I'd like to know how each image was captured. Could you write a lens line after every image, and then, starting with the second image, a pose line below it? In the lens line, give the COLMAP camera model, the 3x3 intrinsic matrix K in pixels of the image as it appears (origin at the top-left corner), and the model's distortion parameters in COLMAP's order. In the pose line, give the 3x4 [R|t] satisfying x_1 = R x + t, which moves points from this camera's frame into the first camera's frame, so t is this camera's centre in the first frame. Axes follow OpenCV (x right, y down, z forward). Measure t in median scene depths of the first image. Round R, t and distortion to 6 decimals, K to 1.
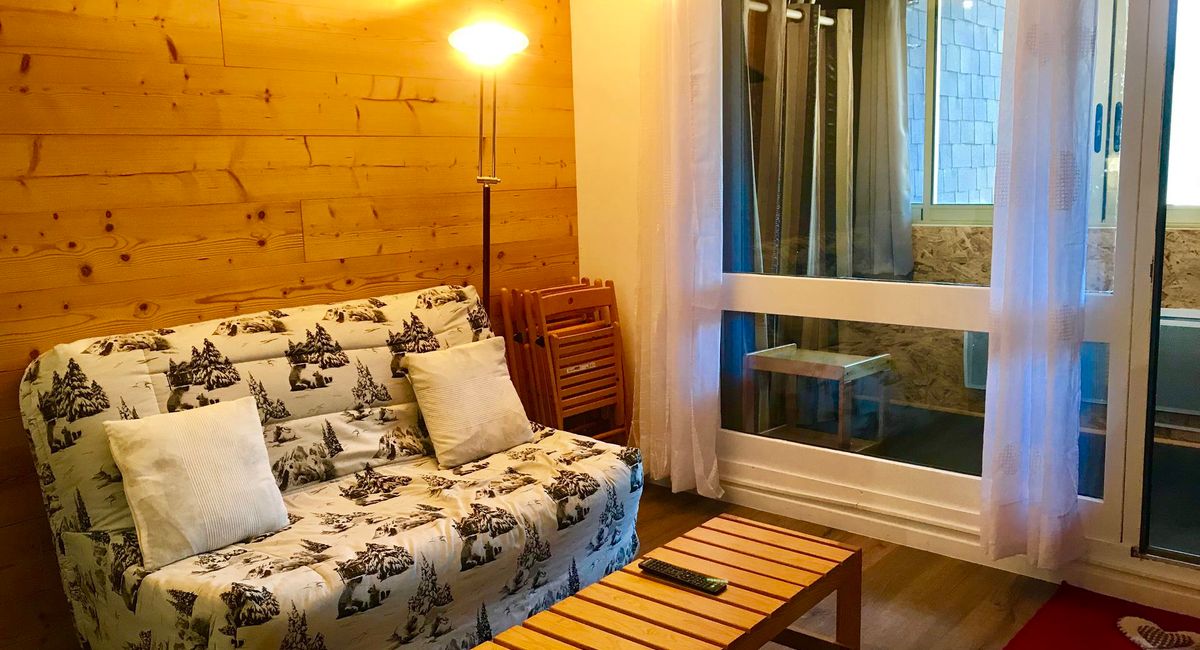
lens RADIAL K [[1045.1, 0, 600.0], [0, 1045.1, 325.0], [0, 0, 1]] dist [0.052277, -0.002703]
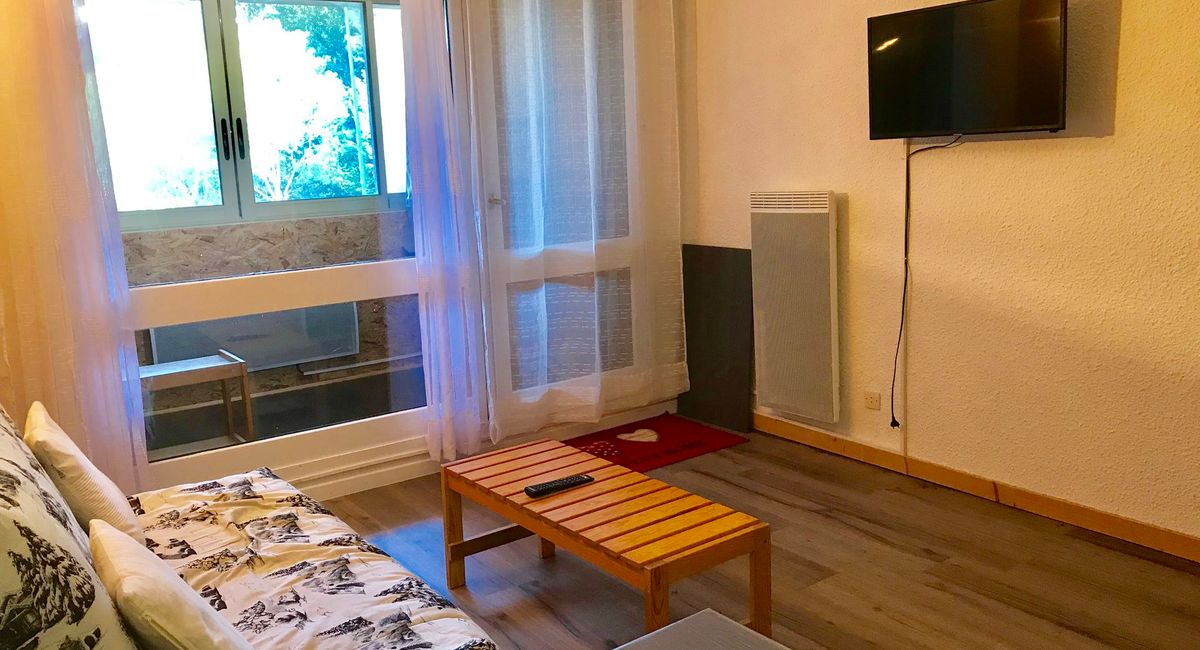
lens RADIAL K [[1045.1, 0, 600.0], [0, 1045.1, 325.0], [0, 0, 1]] dist [0.052277, -0.002703]
pose [[0.169685, -0.151751, 0.973745, -0.959705], [0.185767, 0.975286, 0.119620, -0.074297], [-0.967832, 0.160592, 0.193681, 0.598113]]
